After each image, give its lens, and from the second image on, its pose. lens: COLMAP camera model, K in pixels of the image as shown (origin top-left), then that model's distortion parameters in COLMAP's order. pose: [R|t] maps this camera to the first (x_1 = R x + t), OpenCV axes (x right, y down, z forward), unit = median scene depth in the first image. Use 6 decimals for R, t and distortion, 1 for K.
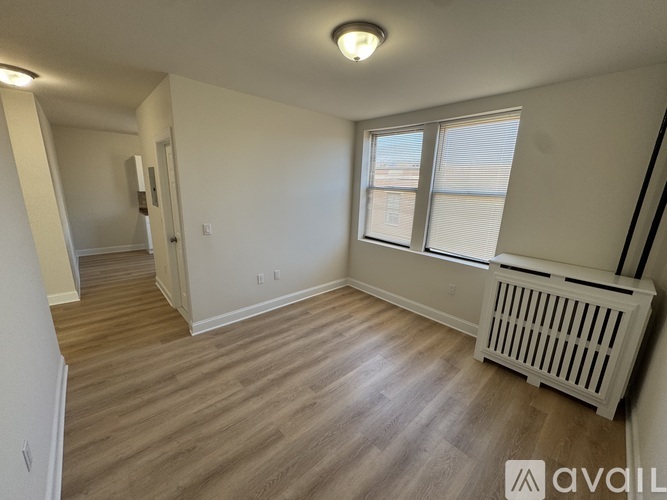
lens RADIAL K [[267.2, 0, 335.4], [0, 267.2, 248.0], [0, 0, 1]] dist [0.000261, 0.000168]
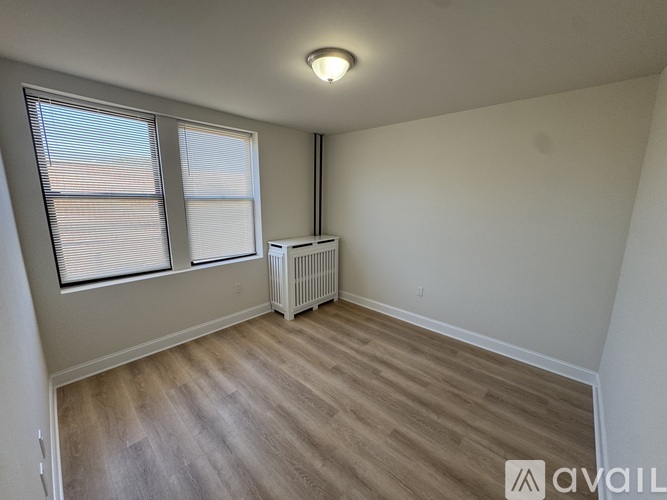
lens RADIAL K [[267.3, 0, 333.7], [0, 267.3, 246.1], [0, 0, 1]] dist [-0.000450, -0.000001]
pose [[-0.082424, -0.215533, 0.973012, -0.618730], [0.214553, 0.949602, 0.228522, -0.171192], [-0.973228, 0.227599, -0.032027, 0.644069]]
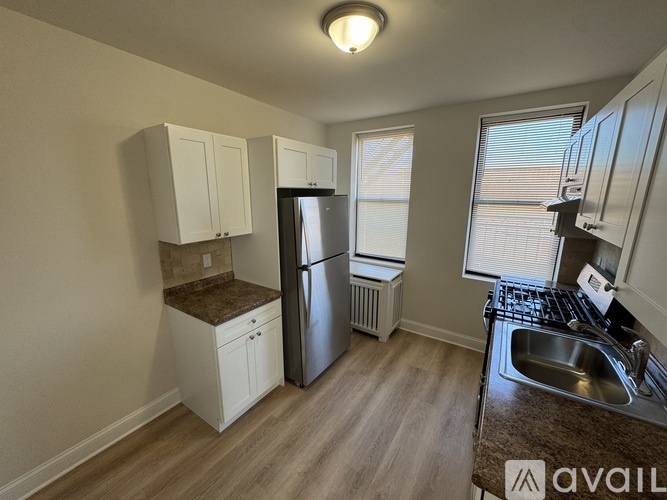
lens RADIAL K [[266.0, 0, 333.5], [0, 266.0, 250.0], [0, 0, 1]] dist [-0.001471, 0.000268]
pose [[0.967899, -0.075207, 0.239825, -0.287004], [0.081449, 0.996546, -0.016209, -0.083062], [-0.237778, 0.035222, 0.970681, 0.300162]]
